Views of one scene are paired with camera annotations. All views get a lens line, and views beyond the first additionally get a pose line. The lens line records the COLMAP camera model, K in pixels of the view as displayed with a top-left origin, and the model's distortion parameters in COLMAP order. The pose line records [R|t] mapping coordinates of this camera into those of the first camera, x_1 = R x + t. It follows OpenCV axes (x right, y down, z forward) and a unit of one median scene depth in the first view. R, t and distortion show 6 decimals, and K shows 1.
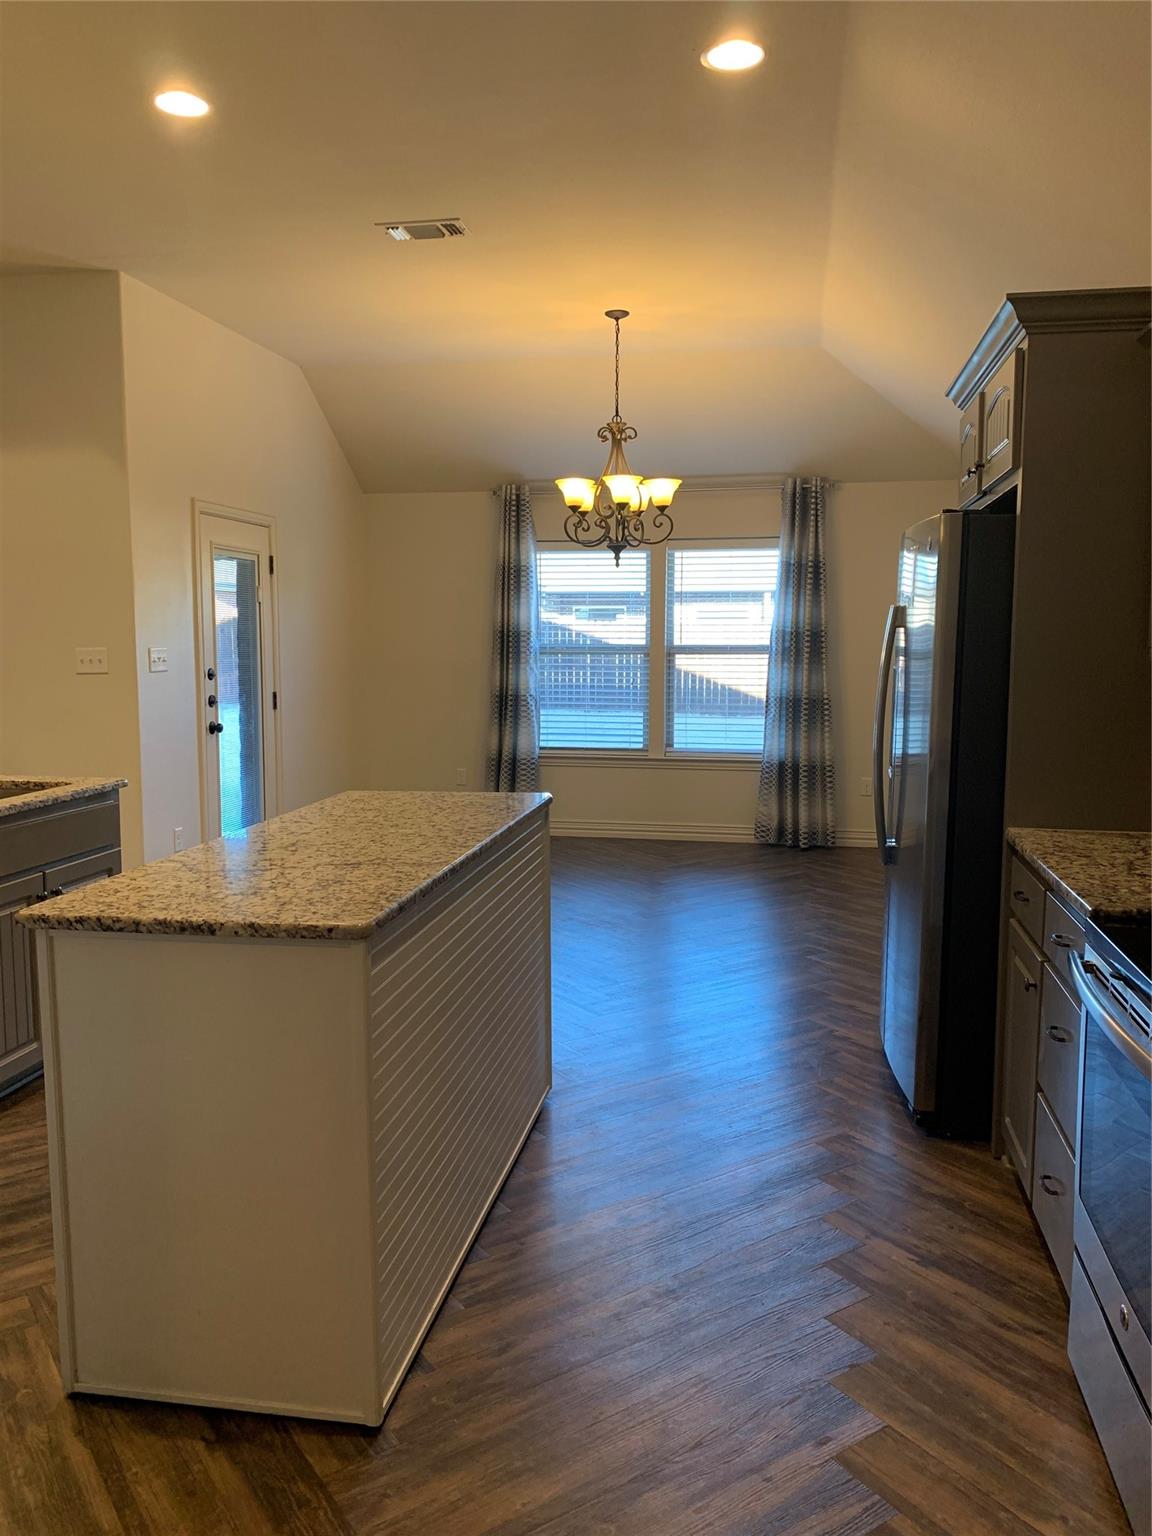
lens RADIAL K [[1176.4, 0, 588.6], [0, 1176.4, 756.4], [0, 0, 1]] dist [0.031307, -0.024634]
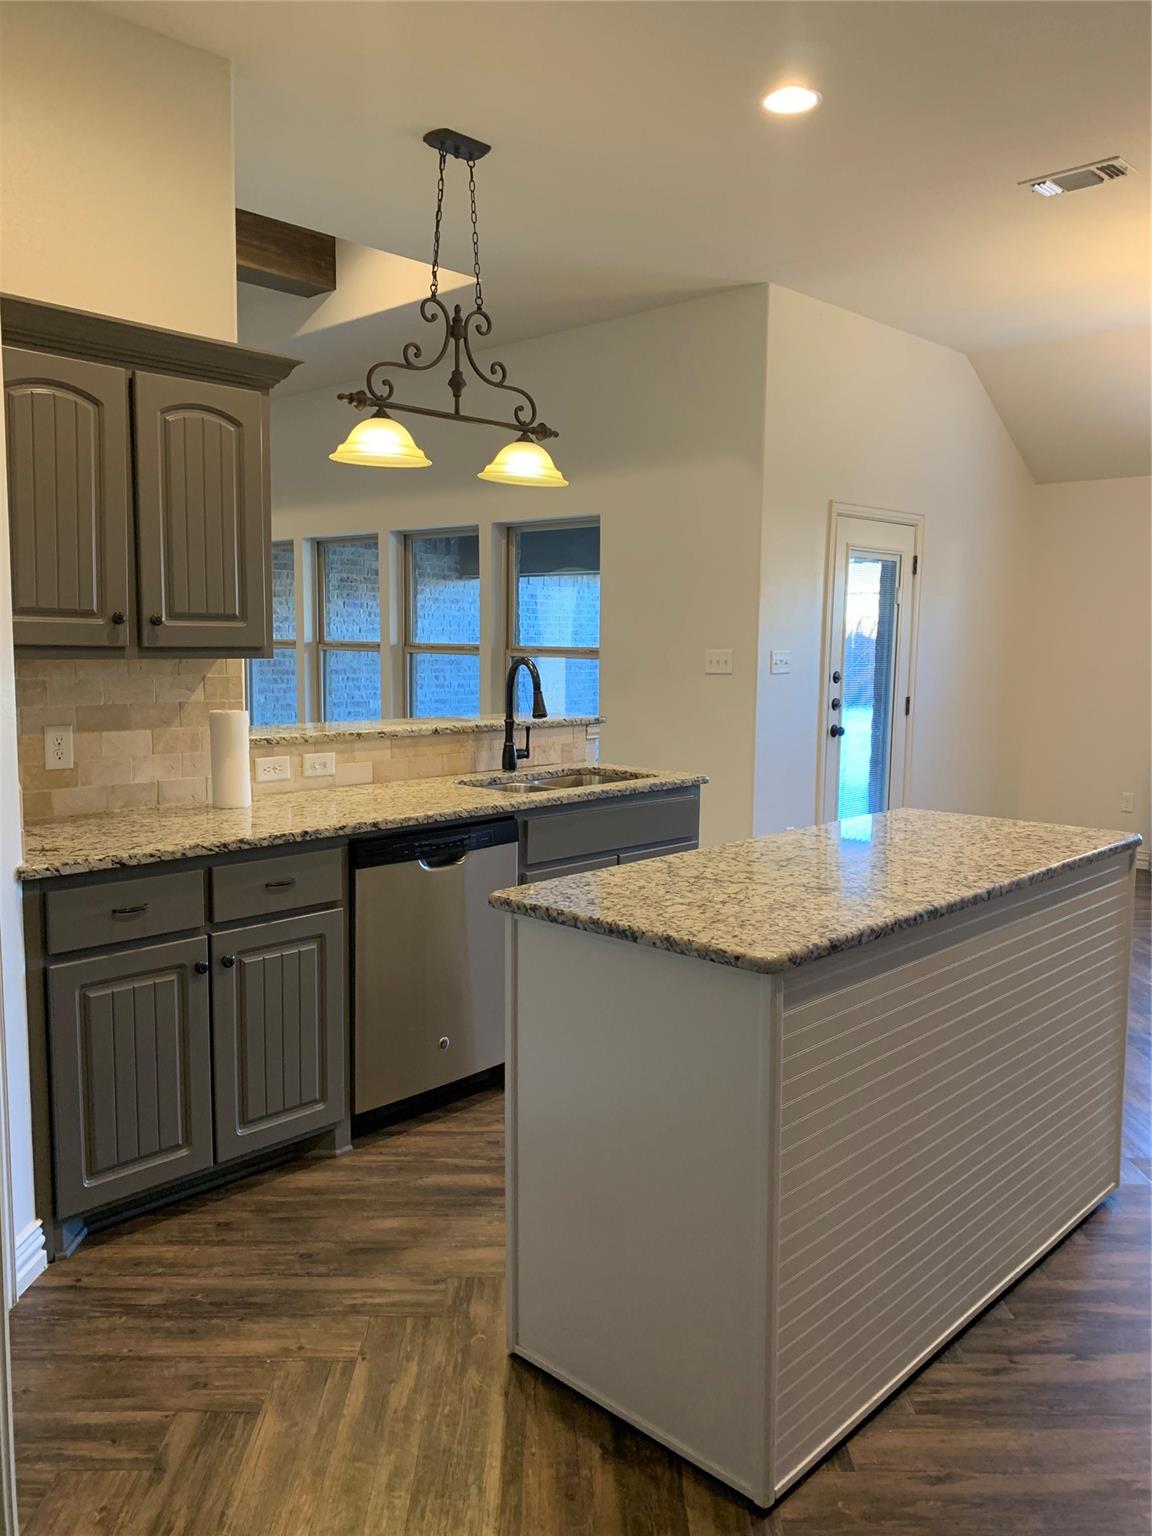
lens RADIAL K [[1176.4, 0, 584.8], [0, 1176.4, 763.6], [0, 0, 1]] dist [0.031307, -0.024634]
pose [[0.828184, 0.070216, -0.556041, 0.106503], [-0.068551, 0.997363, 0.023844, -0.010022], [0.556249, 0.018370, 0.830813, 0.096874]]
